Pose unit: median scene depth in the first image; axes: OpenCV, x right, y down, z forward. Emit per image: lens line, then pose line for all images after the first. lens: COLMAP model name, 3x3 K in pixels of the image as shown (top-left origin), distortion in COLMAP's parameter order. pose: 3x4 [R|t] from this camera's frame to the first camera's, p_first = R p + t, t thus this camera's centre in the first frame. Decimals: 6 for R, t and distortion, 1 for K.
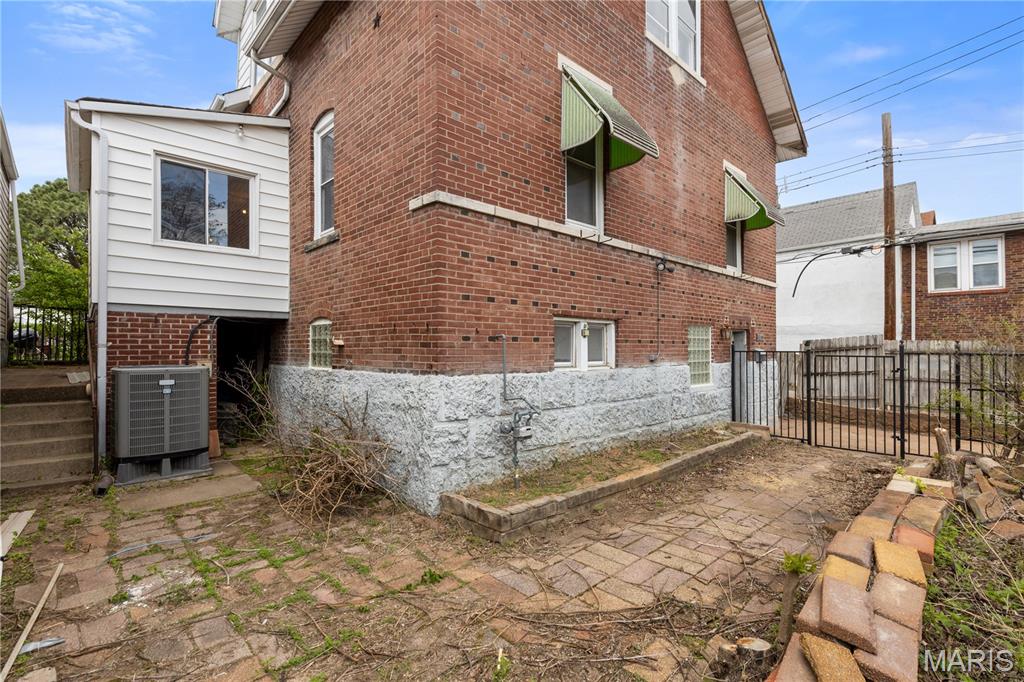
lens RADIAL K [[470.0, 0, 514.5], [0, 470.0, 342.4], [0, 0, 1]] dist [0.001403, 0.000391]
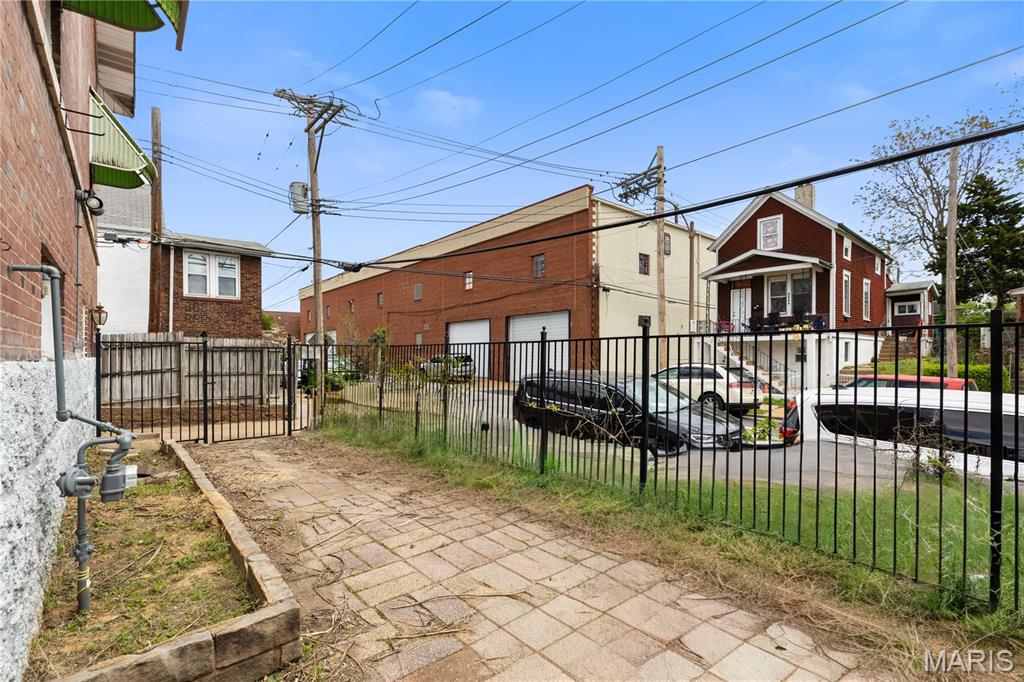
lens RADIAL K [[470.0, 0, 514.4], [0, 470.0, 350.9], [0, 0, 1]] dist [0.001403, 0.000391]
pose [[0.052636, 0.004158, 0.998605, -0.168531], [-0.005562, 0.999977, -0.003871, 0.022697], [-0.998598, -0.005351, 0.052657, 0.219877]]
